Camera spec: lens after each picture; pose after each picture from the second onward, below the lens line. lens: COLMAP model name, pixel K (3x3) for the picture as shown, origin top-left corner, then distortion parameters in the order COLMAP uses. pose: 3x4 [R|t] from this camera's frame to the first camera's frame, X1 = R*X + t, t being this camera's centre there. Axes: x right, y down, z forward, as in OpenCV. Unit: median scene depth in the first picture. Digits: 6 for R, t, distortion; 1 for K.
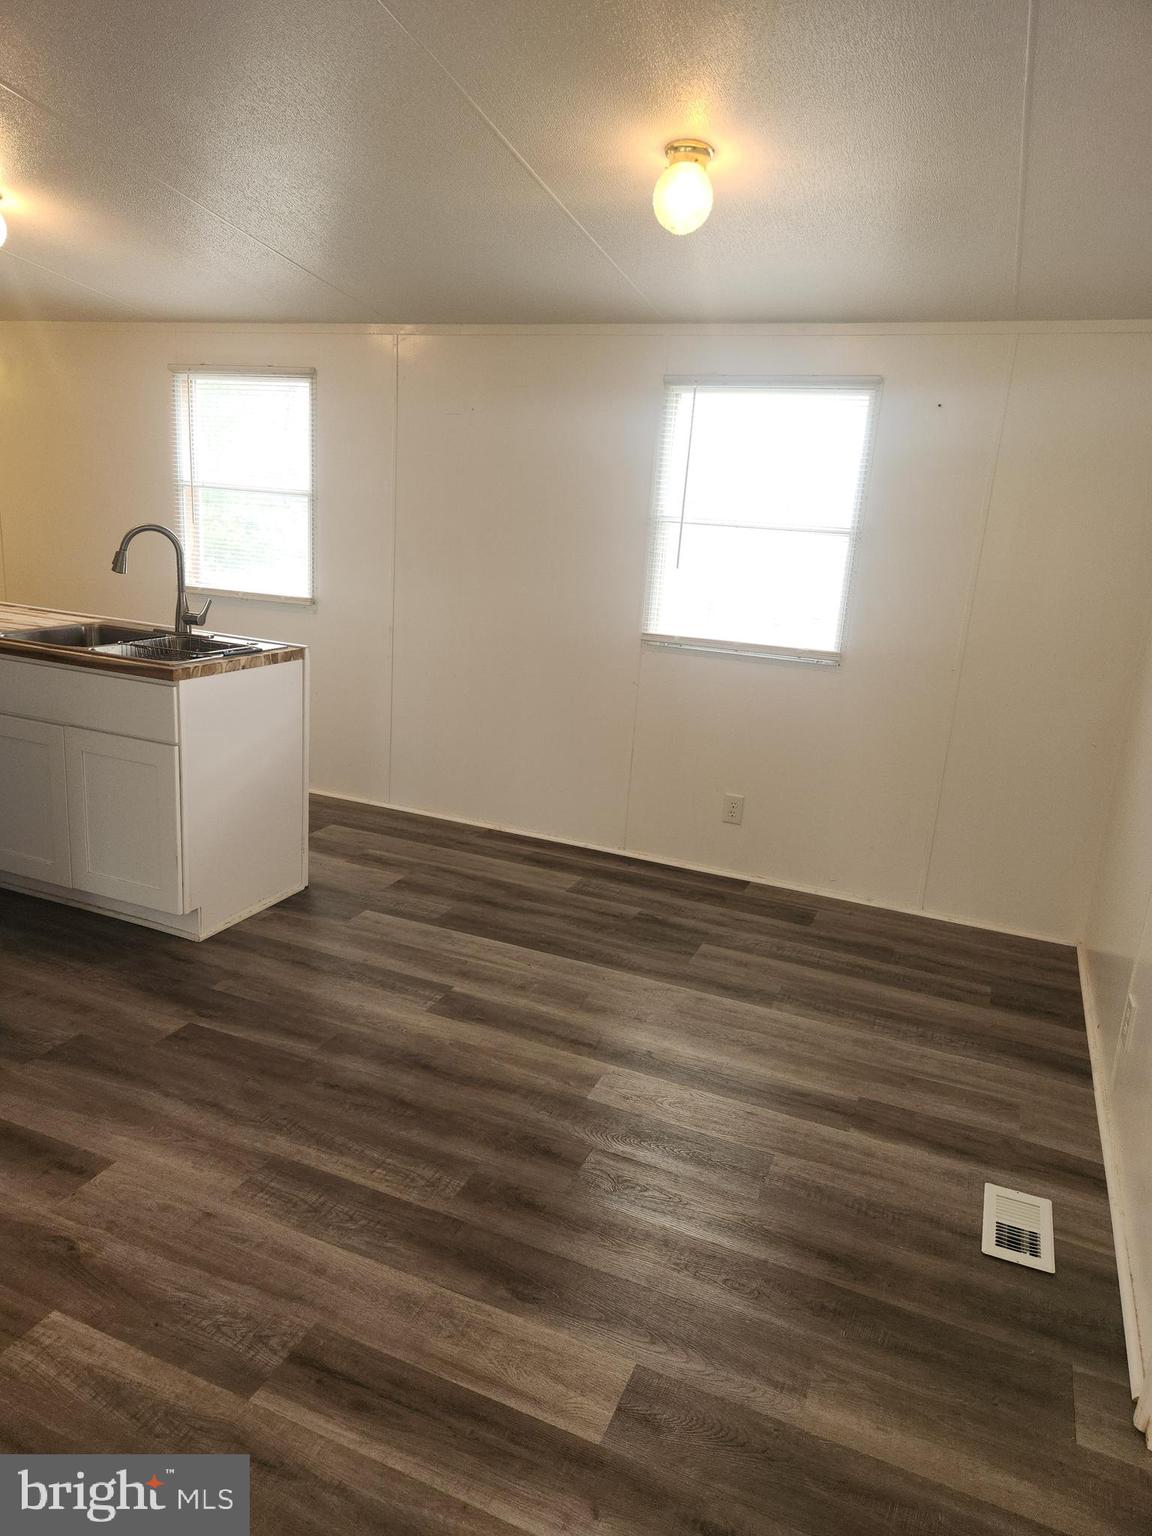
lens RADIAL K [[1031.8, 0, 576.0], [0, 1031.8, 768.0], [0, 0, 1]] dist [0.001402, -0.002336]
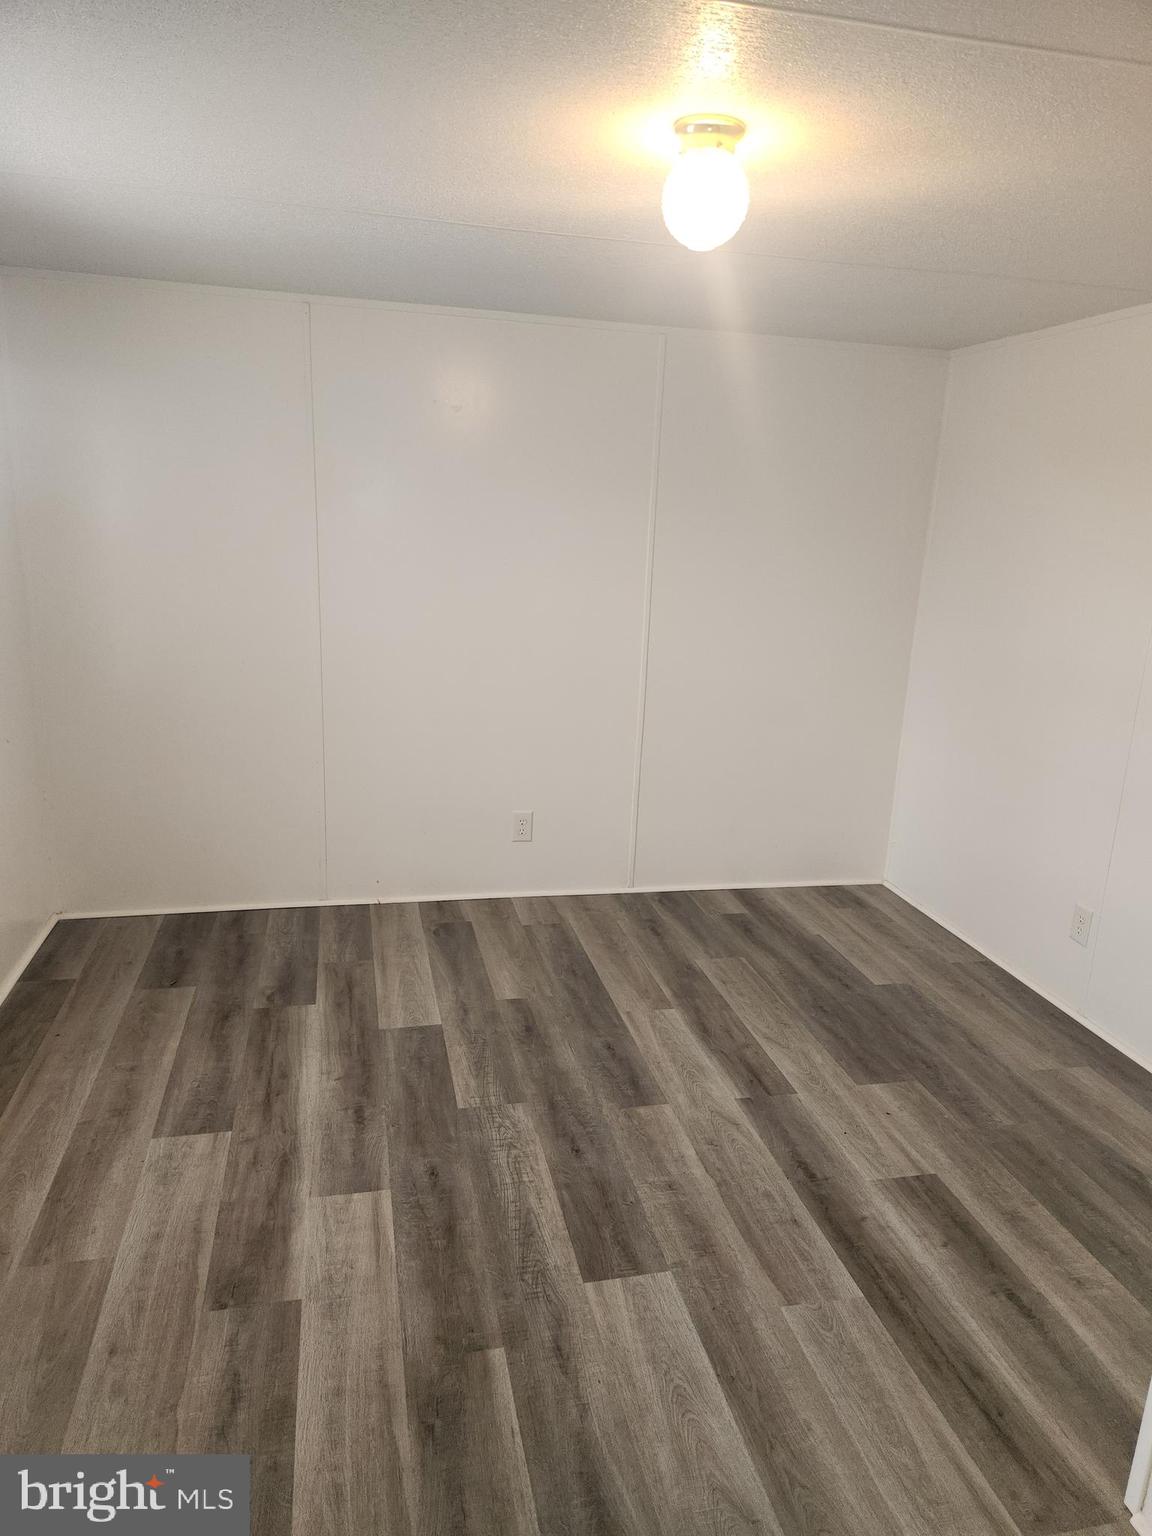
lens RADIAL K [[1031.8, 0, 576.0], [0, 1031.8, 768.0], [0, 0, 1]] dist [0.001402, -0.002336]
pose [[-0.583029, -0.269376, 0.766494, -0.628548], [0.170802, 0.881711, 0.439787, -0.498287], [-0.794294, 0.387328, -0.468053, 1.603346]]
